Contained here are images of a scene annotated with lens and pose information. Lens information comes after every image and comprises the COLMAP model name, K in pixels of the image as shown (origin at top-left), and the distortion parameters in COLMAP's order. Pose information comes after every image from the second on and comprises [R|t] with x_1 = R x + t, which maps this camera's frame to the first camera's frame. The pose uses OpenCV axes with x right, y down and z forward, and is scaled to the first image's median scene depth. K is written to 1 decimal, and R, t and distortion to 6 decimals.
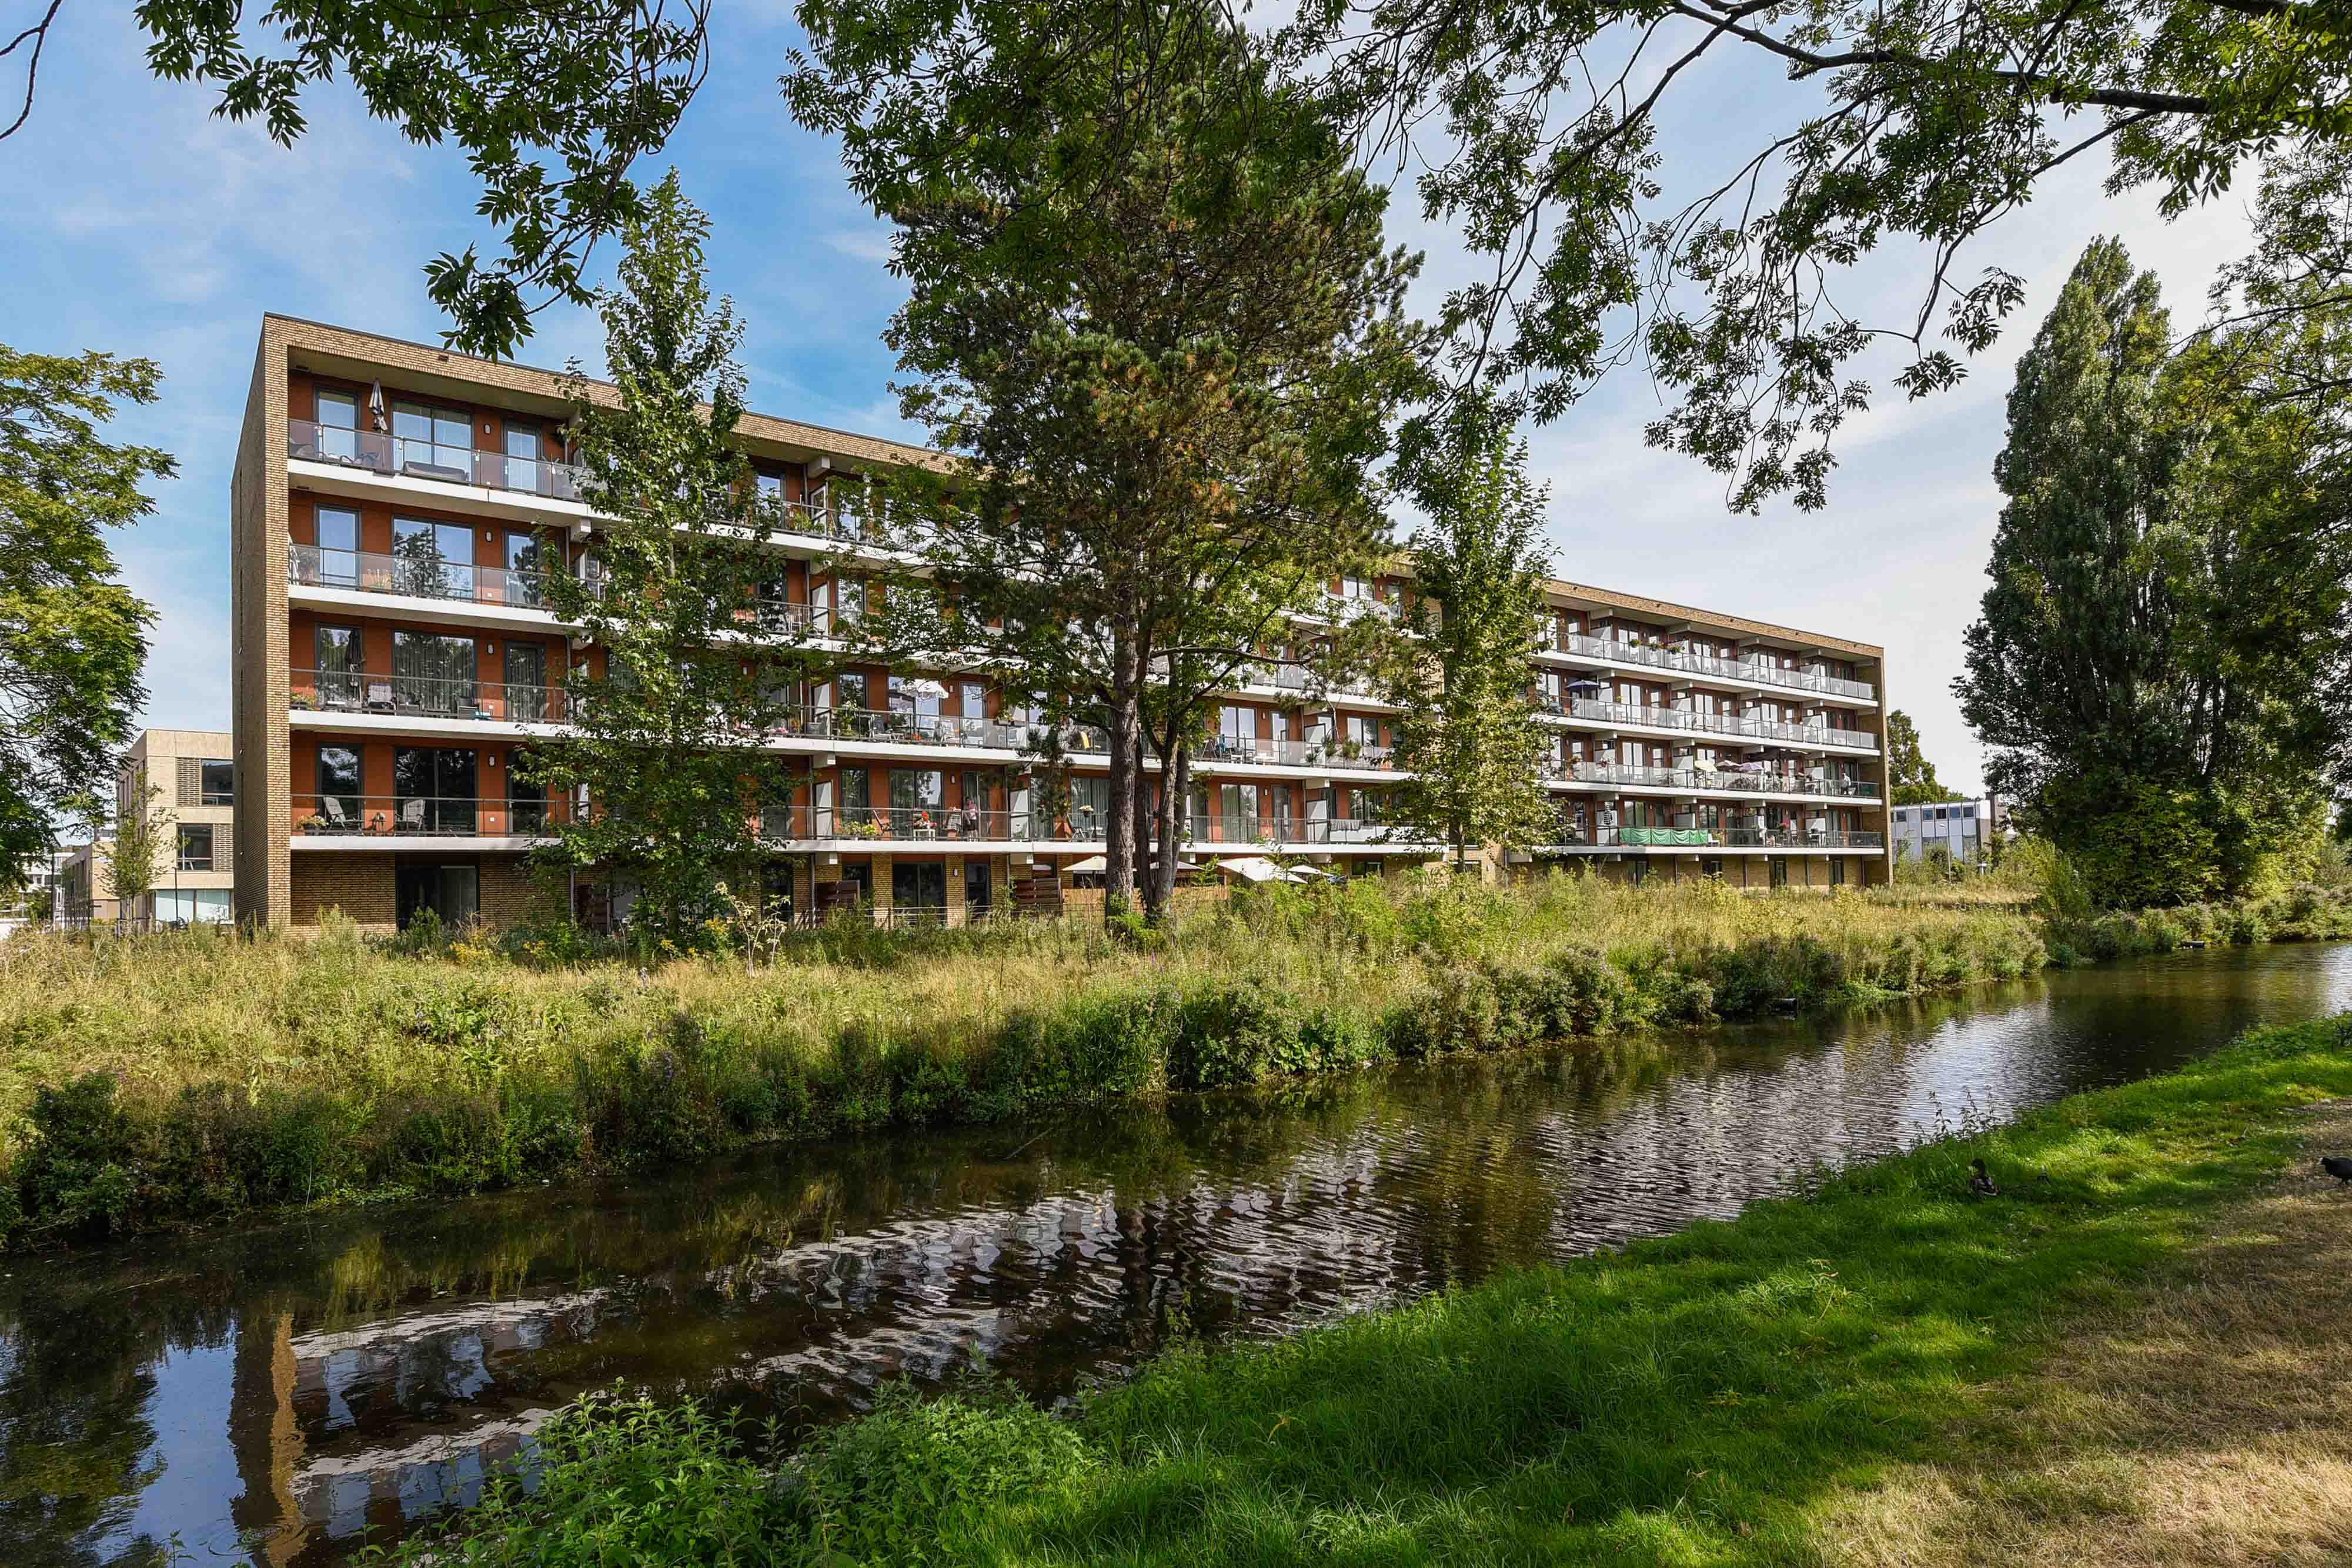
lens RADIAL K [[1370.3, 0, 1172.5], [0, 1370.3, 868.8], [0, 0, 1]] dist [0.007954, 0.001742]
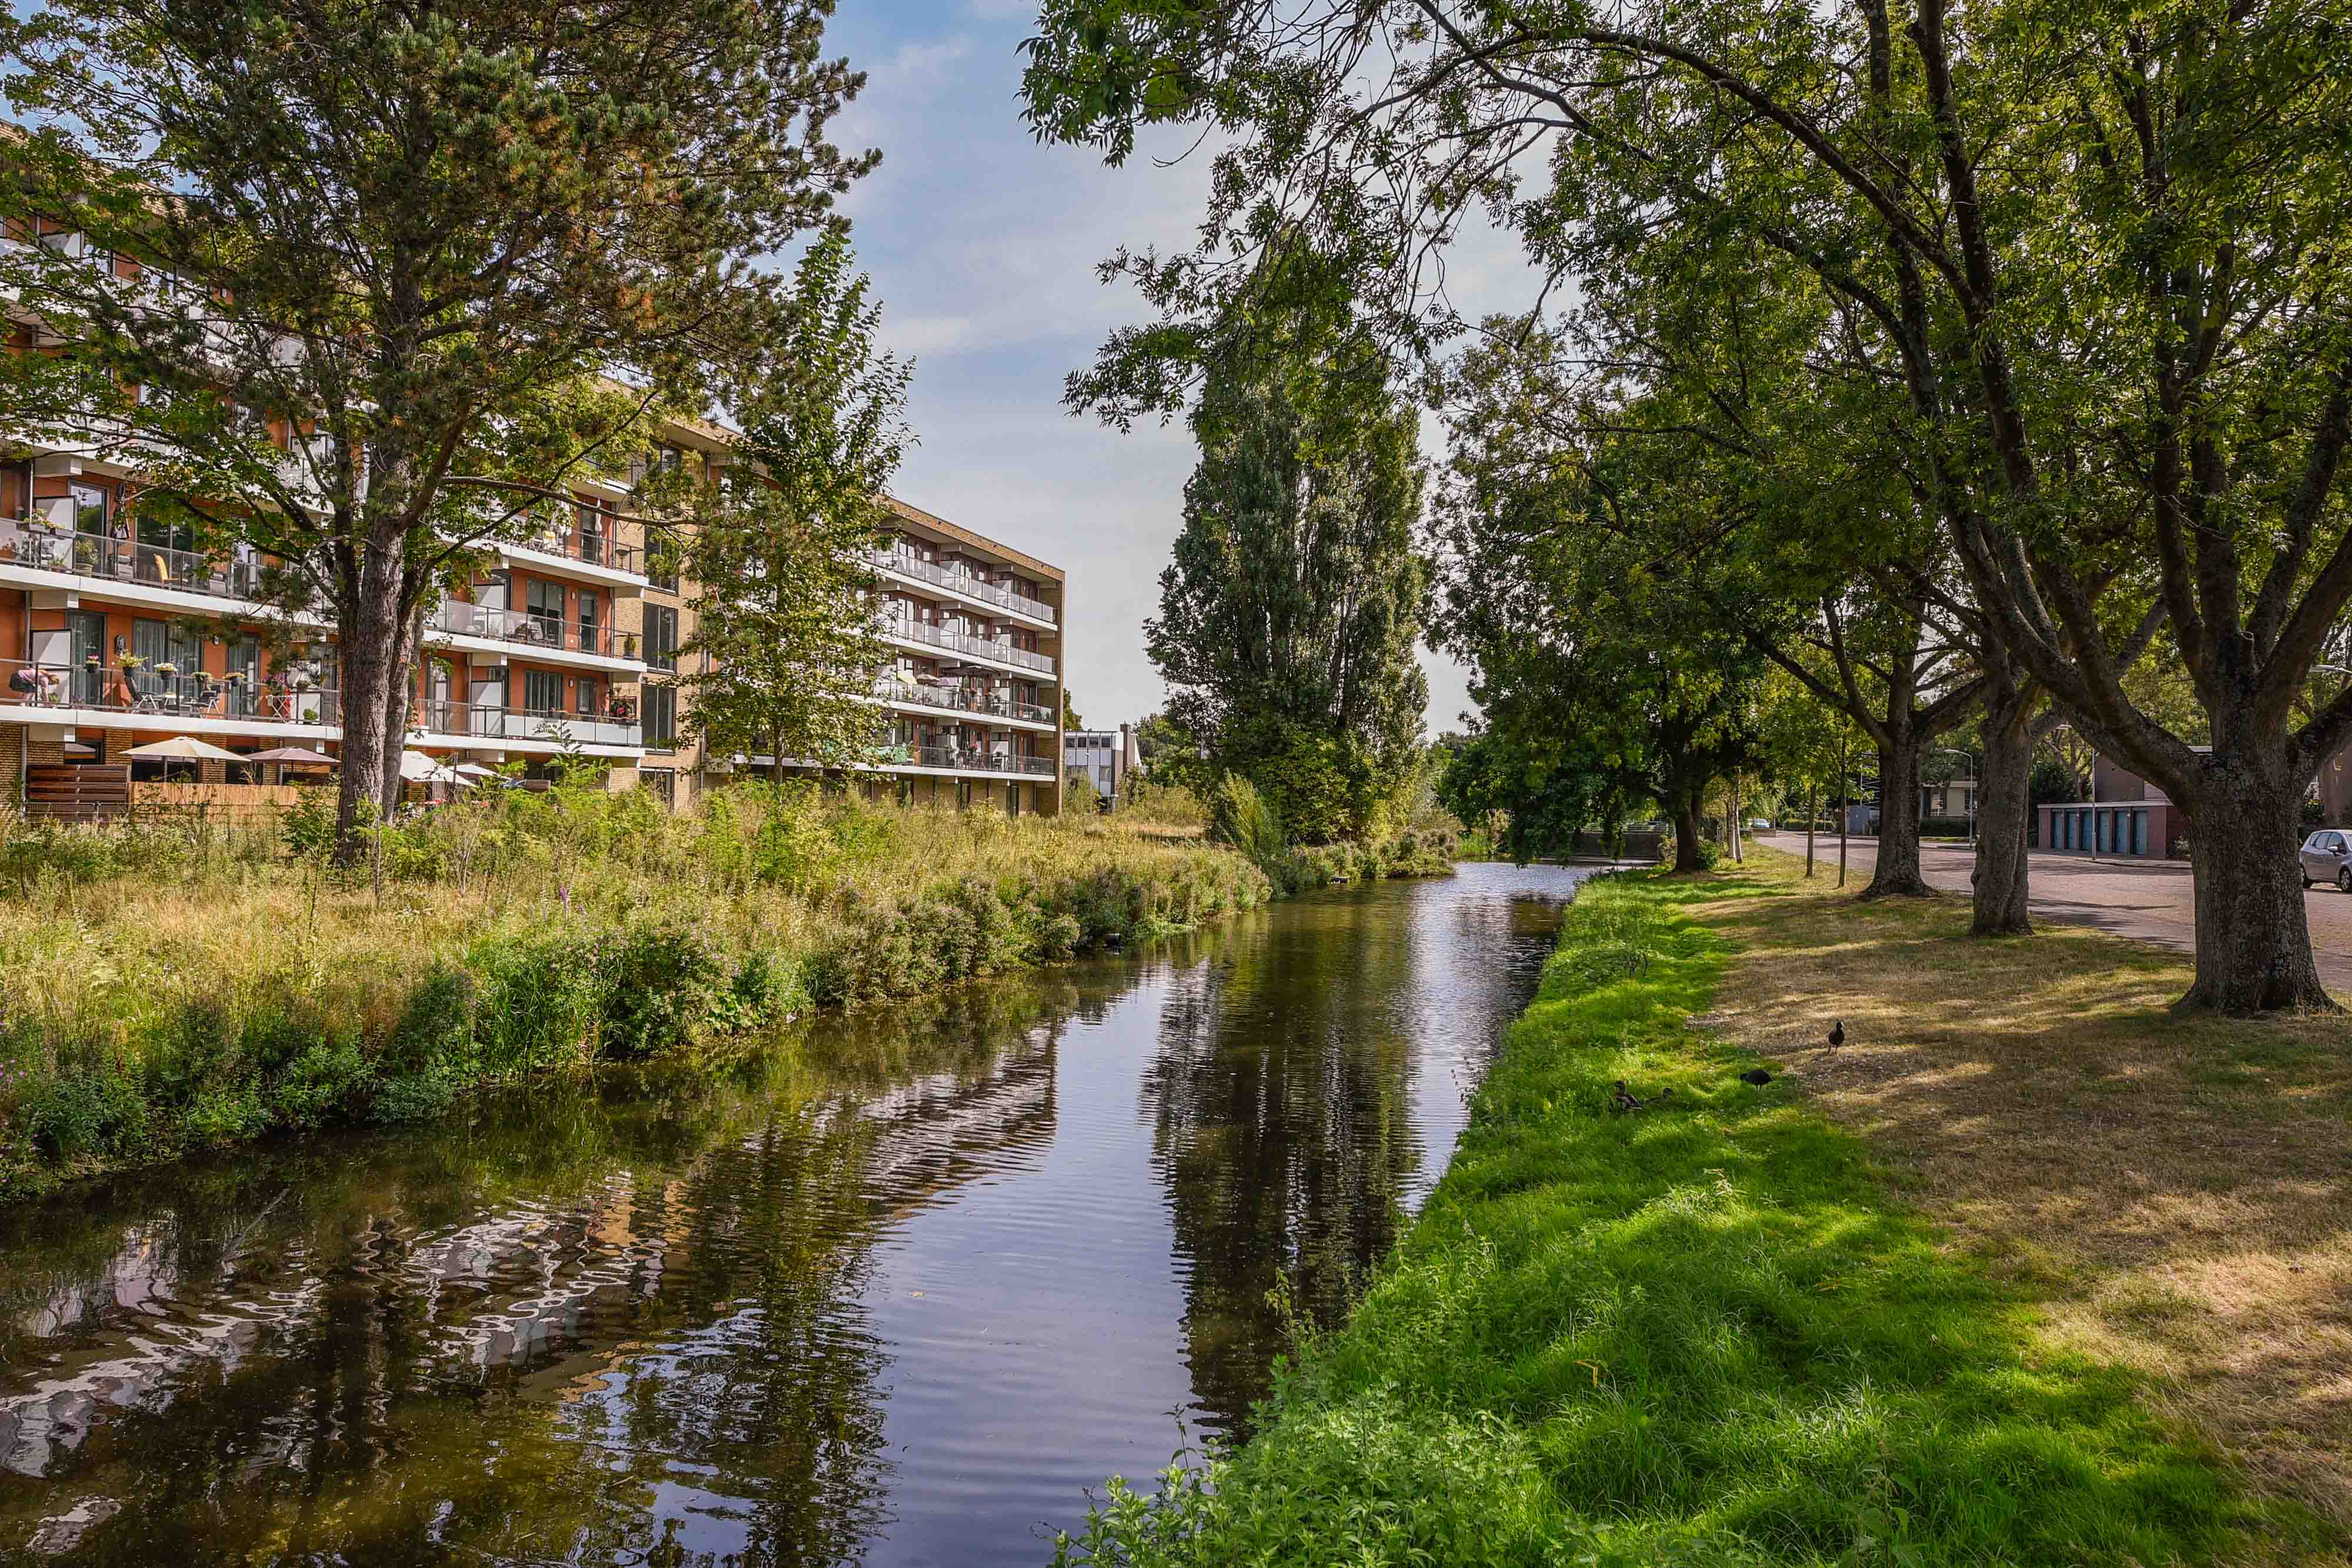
lens RADIAL K [[1616.5, 0, 1175.7], [0, 1616.5, 781.4], [0, 0, 1]] dist [0.012363, 0.000899]
pose [[0.800306, 0.047261, 0.597726, -0.138552], [-0.049756, 0.998685, -0.012346, -0.001285], [-0.597523, -0.019860, 0.801606, 0.031682]]
